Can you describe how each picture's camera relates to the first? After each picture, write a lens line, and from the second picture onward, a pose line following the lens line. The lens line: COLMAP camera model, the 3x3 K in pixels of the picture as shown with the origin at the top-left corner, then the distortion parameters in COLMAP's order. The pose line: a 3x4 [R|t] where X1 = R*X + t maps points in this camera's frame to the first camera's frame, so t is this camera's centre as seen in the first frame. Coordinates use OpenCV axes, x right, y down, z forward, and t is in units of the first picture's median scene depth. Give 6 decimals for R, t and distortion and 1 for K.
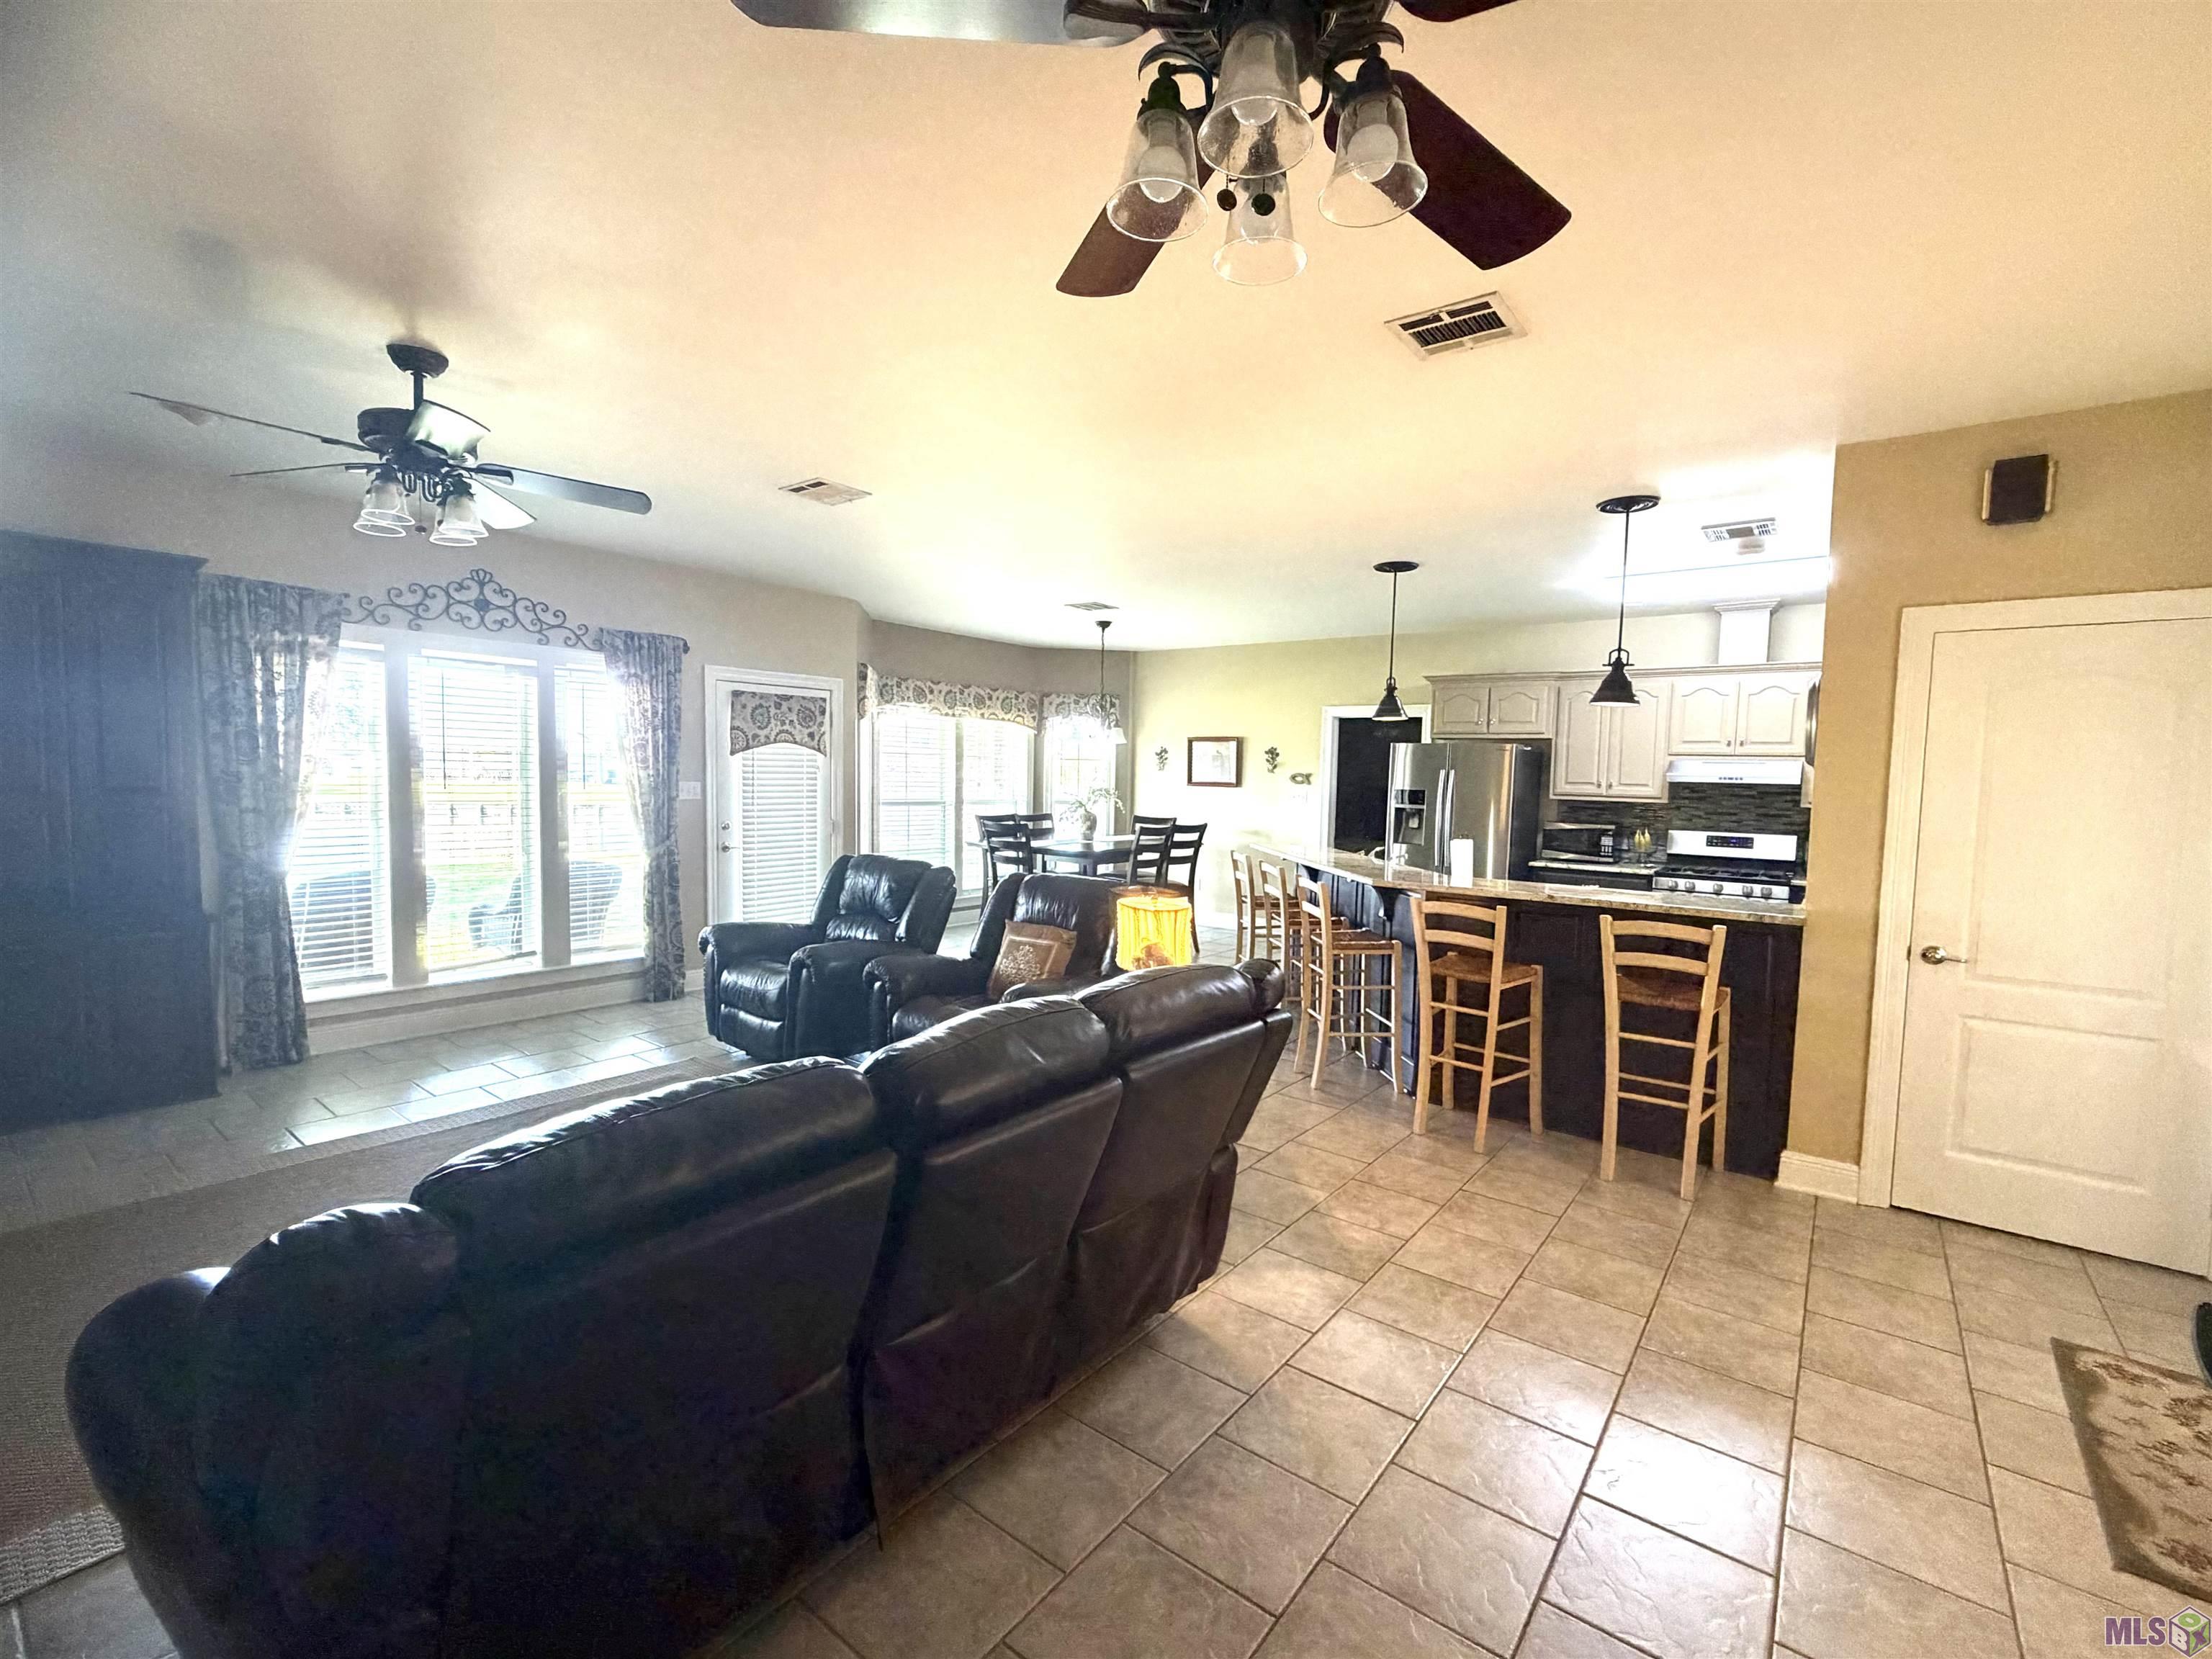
lens RADIAL K [[964.7, 0, 1104.8], [0, 964.7, 831.5], [0, 0, 1]] dist [0.003735, -0.000947]
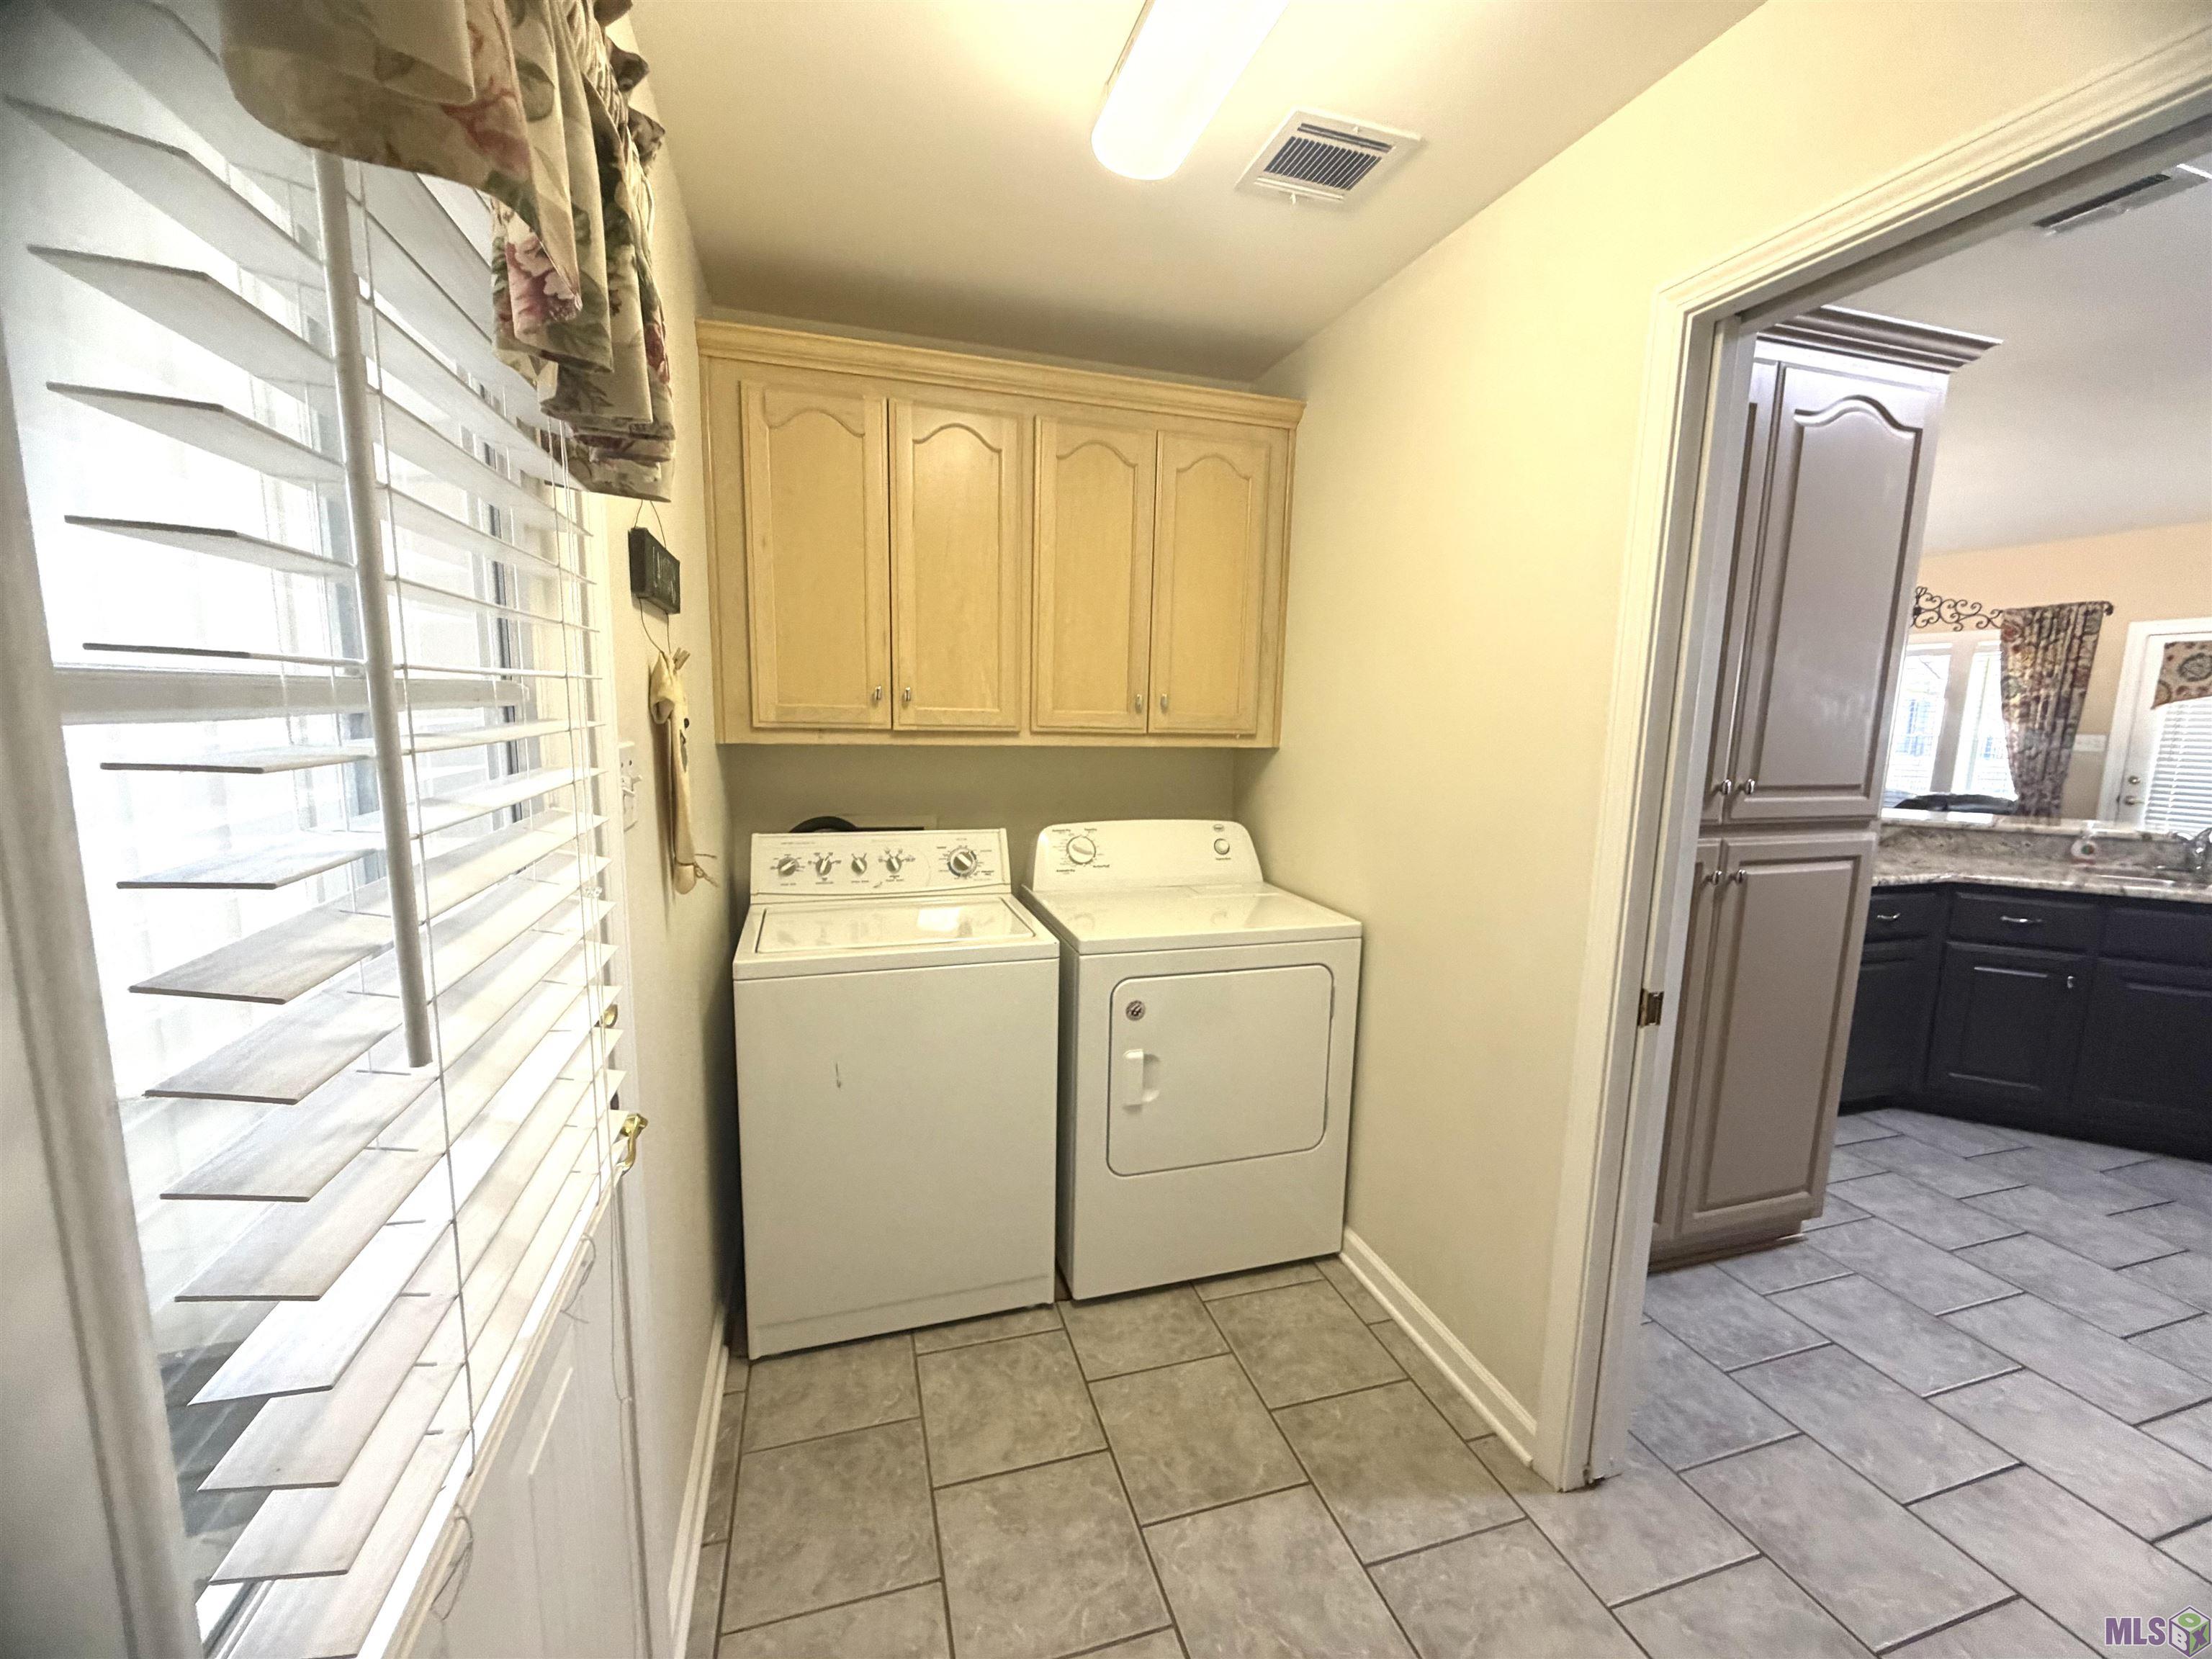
lens RADIAL K [[885.0, 0, 1103.2], [0, 885.0, 833.5], [0, 0, 1]] dist [0.005811, -0.000361]
pose [[-0.569397, 0.084158, -0.817743, 1.381001], [-0.083187, 0.983741, 0.159165, -0.012822], [0.817843, 0.158654, -0.553139, 0.890439]]
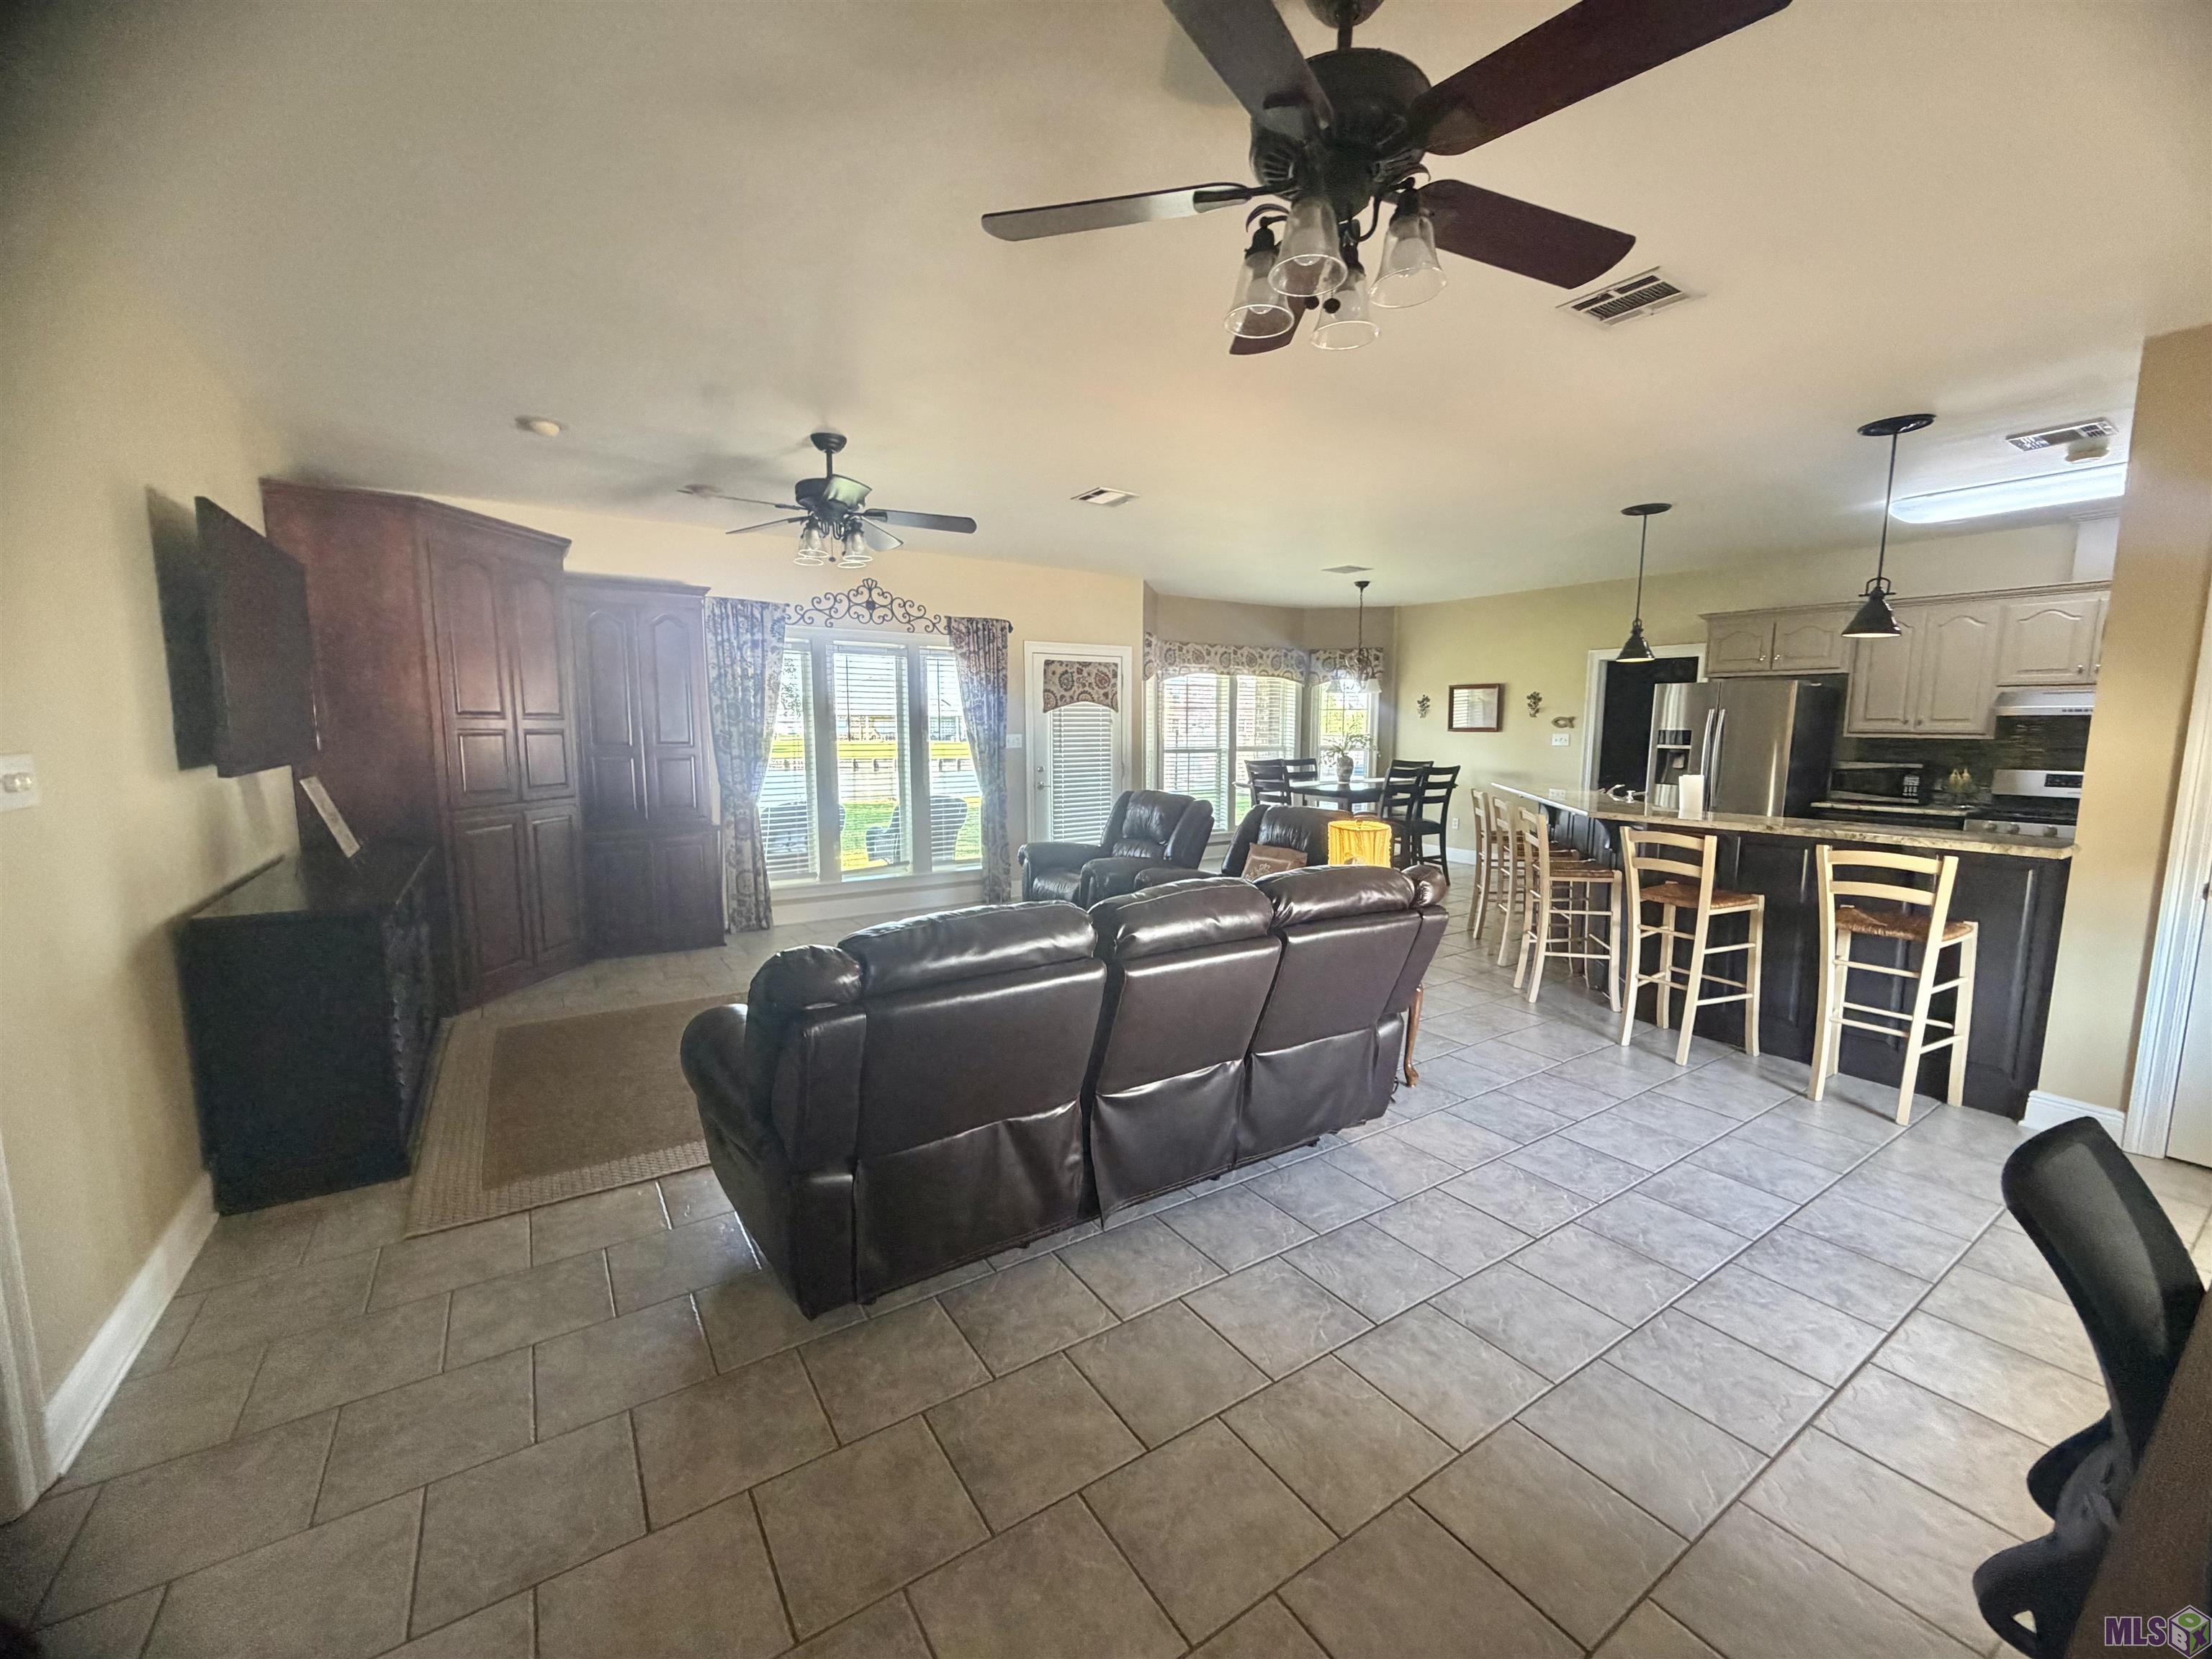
lens RADIAL K [[885.0, 0, 1102.7], [0, 885.0, 832.9], [0, 0, 1]] dist [0.005811, -0.000361]
pose [[0.948563, 0.018062, -0.316073, 0.072334], [0.000438, 0.998295, 0.058364, 0.014242], [0.316588, -0.055500, 0.946938, -0.105629]]
